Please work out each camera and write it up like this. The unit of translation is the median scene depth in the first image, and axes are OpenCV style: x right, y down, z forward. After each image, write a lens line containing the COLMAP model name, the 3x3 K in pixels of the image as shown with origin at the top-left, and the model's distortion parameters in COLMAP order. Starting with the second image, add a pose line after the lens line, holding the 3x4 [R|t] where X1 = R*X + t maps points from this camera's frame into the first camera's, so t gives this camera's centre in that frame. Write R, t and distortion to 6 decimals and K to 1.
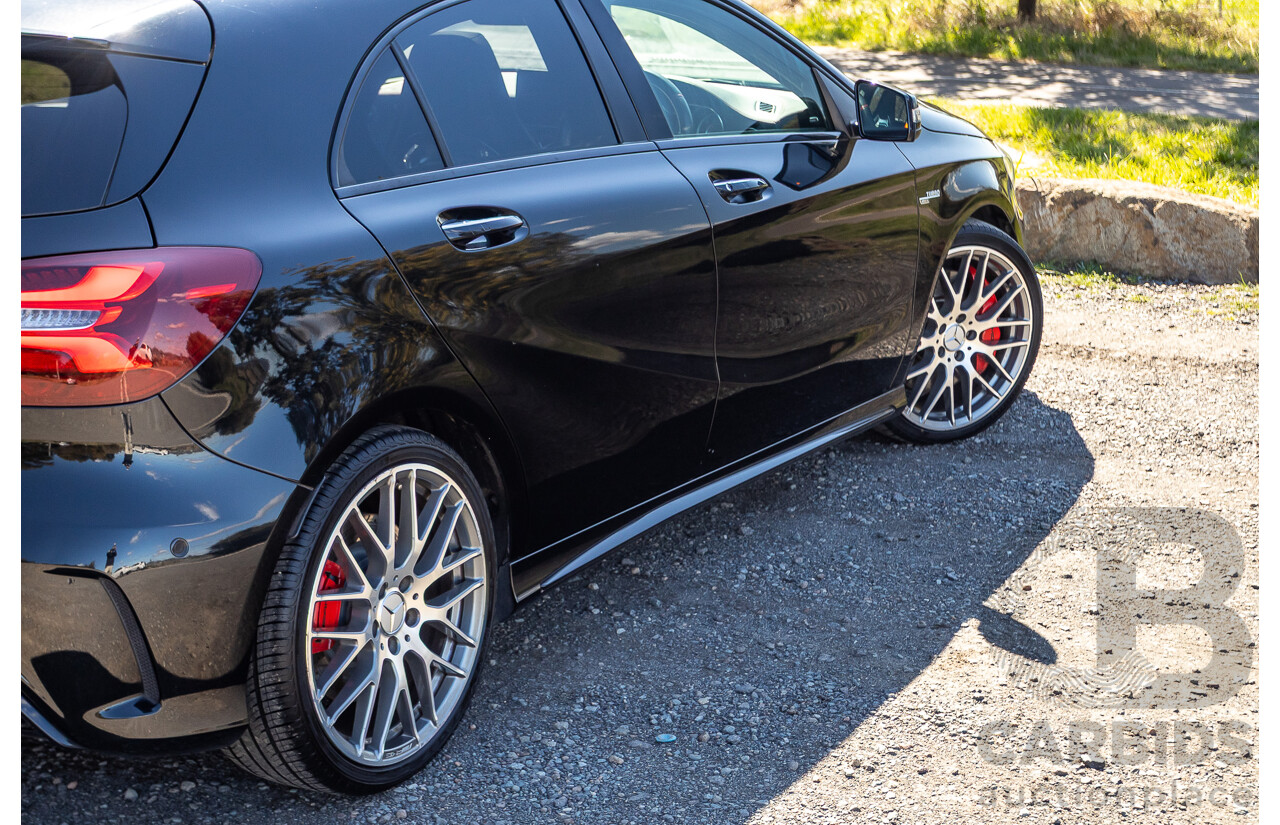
lens RADIAL K [[2137.3, 0, 646.1], [0, 2137.3, 409.8], [0, 0, 1]] dist [-0.028161, 0.000000]
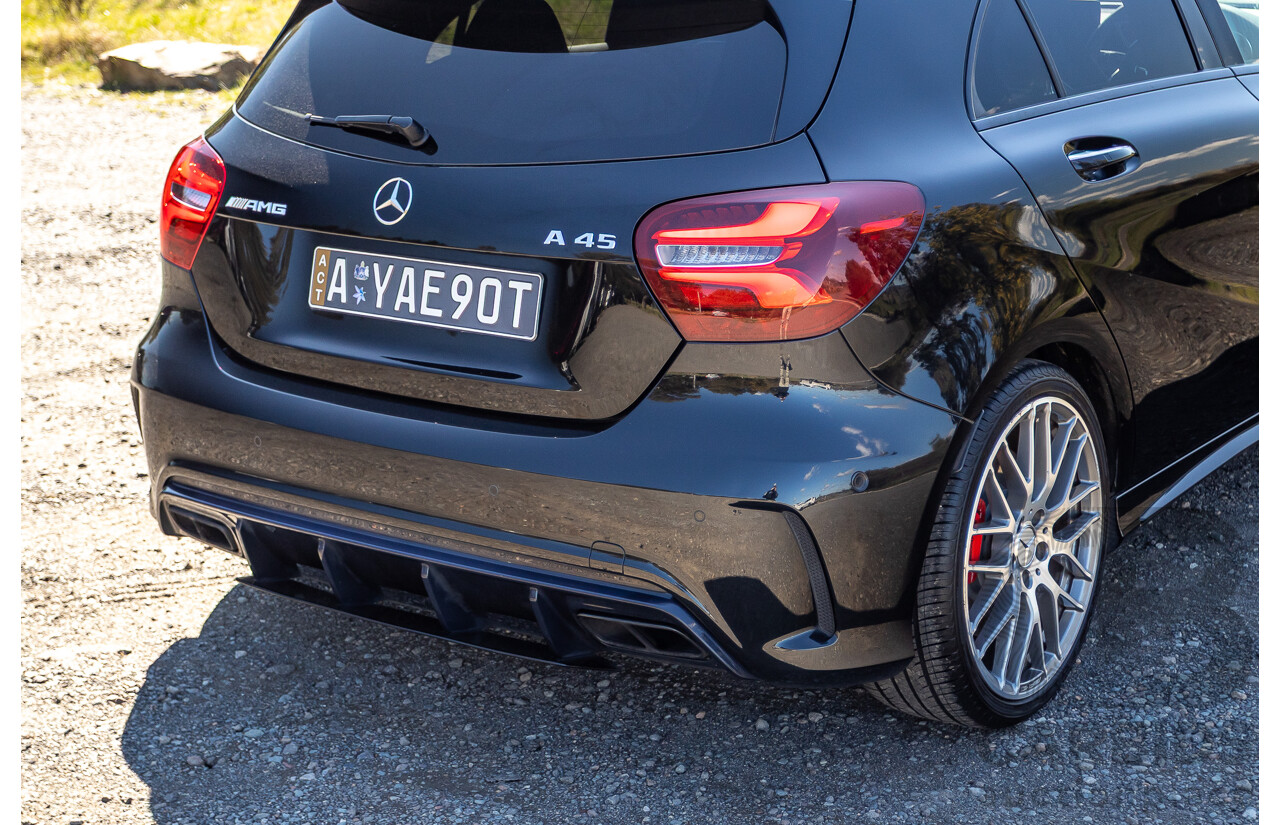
lens RADIAL K [[2137.3, 0, 643.5], [0, 2137.3, 394.1], [0, 0, 1]] dist [-0.028161, 0.000000]
pose [[0.991621, -0.005408, -0.129066, -0.155981], [0.008318, 0.999723, 0.022017, 0.000423], [0.128911, -0.022906, 0.991392, -0.009821]]
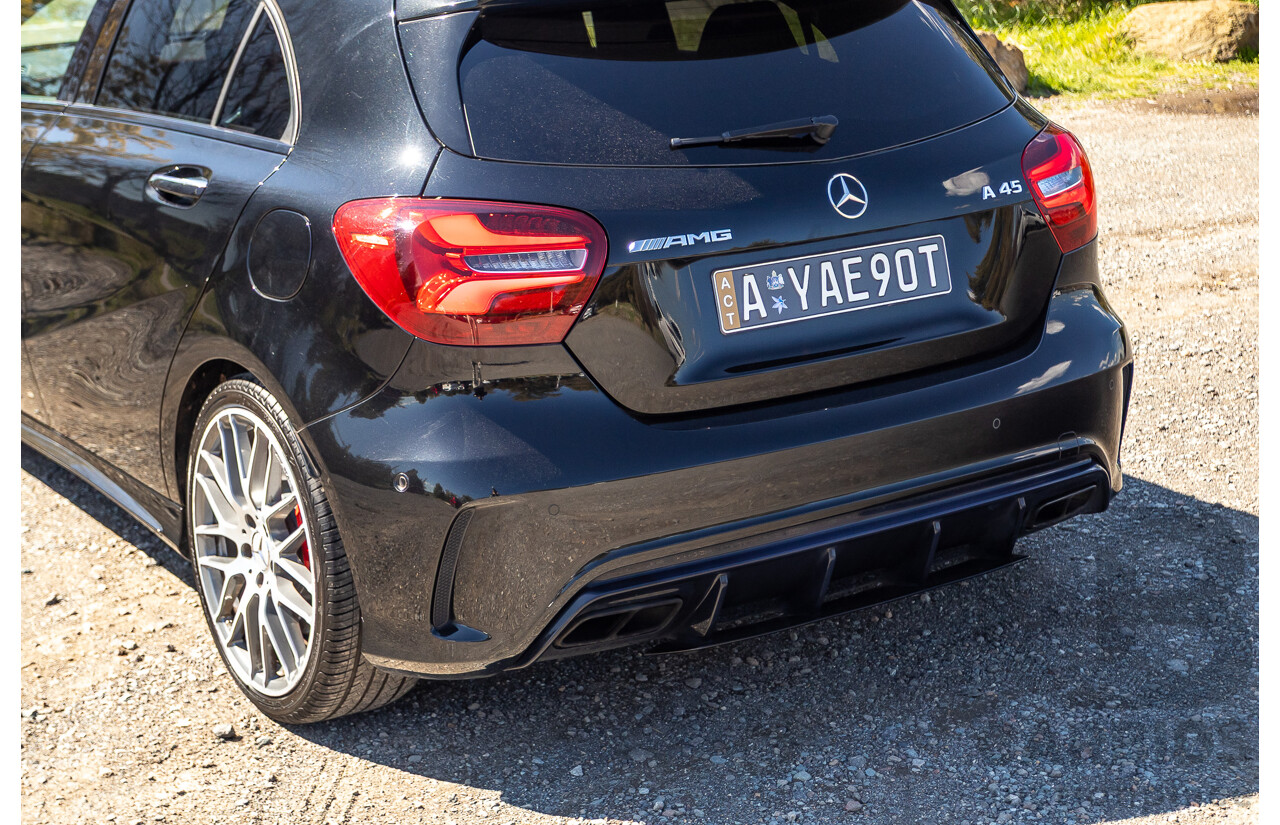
lens RADIAL K [[2137.3, 0, 638.7], [0, 2137.3, 406.8], [0, 0, 1]] dist [-0.028161, 0.000000]
pose [[0.445322, -0.253508, 0.858733, -1.239924], [0.239822, 0.957809, 0.158390, -0.143034], [-0.862655, 0.135409, 0.487330, 0.507870]]
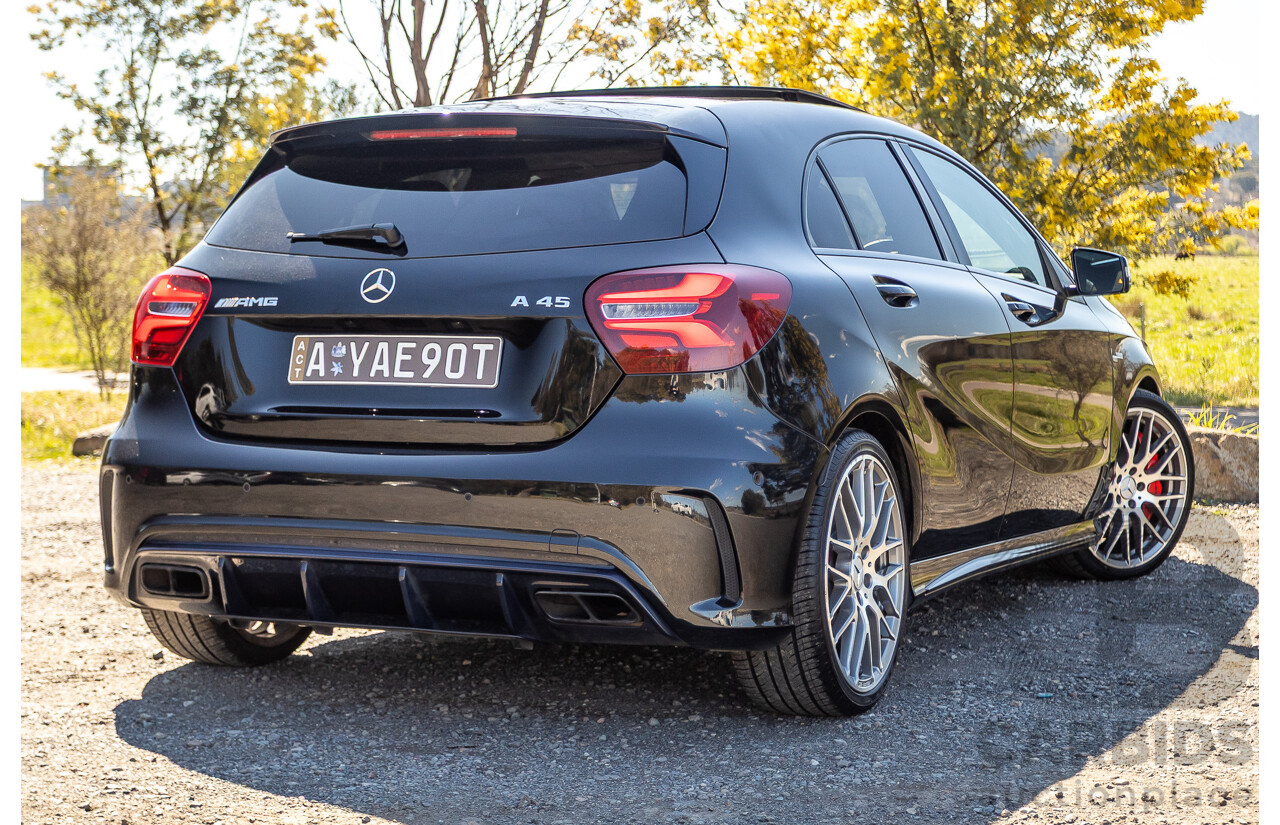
lens RADIAL K [[2288.5, 0, 627.4], [0, 2288.5, 415.8], [0, 0, 1]] dist [-0.016960, 0.000000]
pose [[0.997349, -0.007895, 0.072334, -0.332181], [0.021825, 0.980784, -0.193873, 0.248519], [-0.069414, 0.194938, 0.978356, -0.329224]]
